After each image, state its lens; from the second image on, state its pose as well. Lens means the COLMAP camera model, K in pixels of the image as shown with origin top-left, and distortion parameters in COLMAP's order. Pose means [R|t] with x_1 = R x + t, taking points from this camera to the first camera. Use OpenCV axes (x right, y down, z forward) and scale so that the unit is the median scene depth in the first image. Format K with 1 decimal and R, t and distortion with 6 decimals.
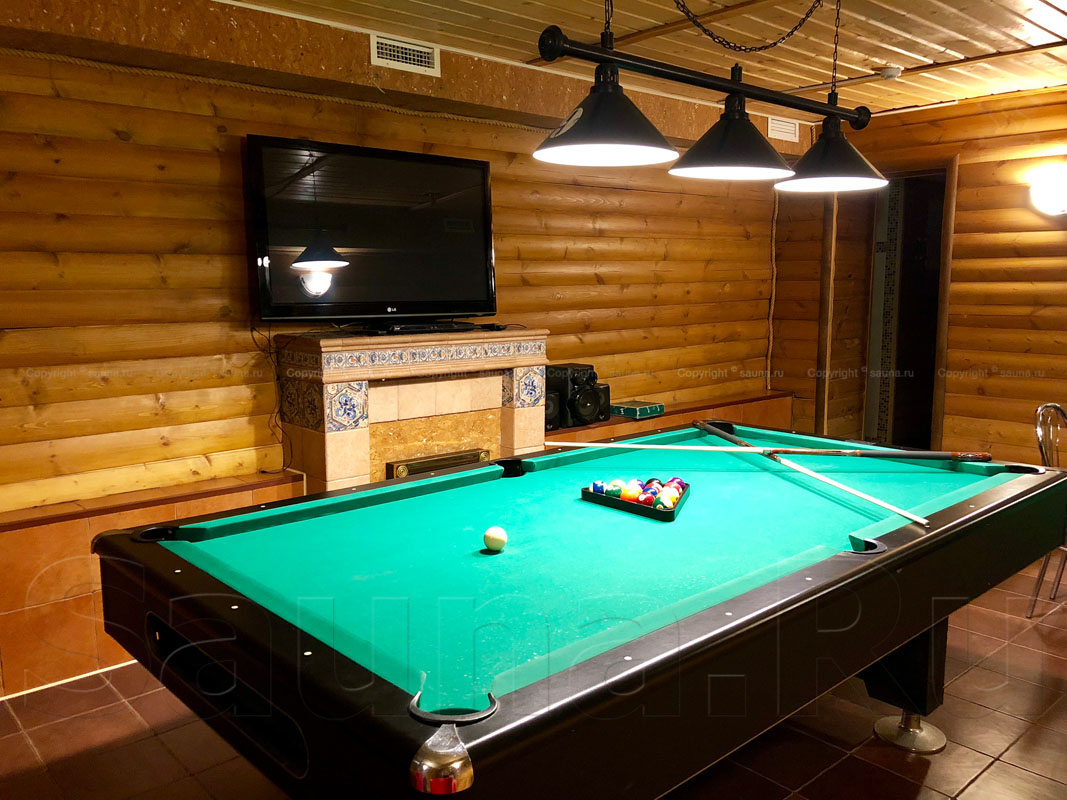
lens RADIAL K [[879.6, 0, 536.9], [0, 879.6, 405.0], [0, 0, 1]] dist [0.000175, 0.002955]
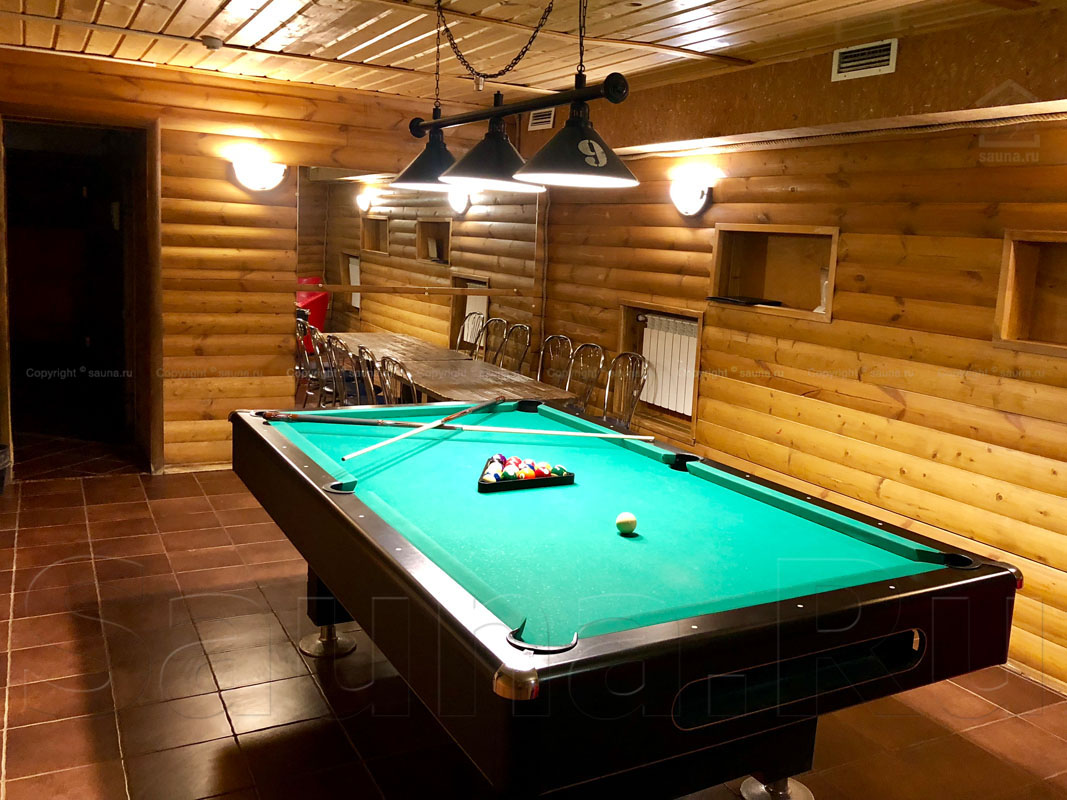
lens RADIAL K [[879.6, 0, 536.5], [0, 879.6, 393.2], [0, 0, 1]] dist [0.000175, 0.002955]
pose [[0.241061, -0.133717, 0.961254, -0.419465], [0.099638, 0.988639, 0.112540, -0.045139], [-0.965382, 0.068649, 0.251645, 0.354092]]
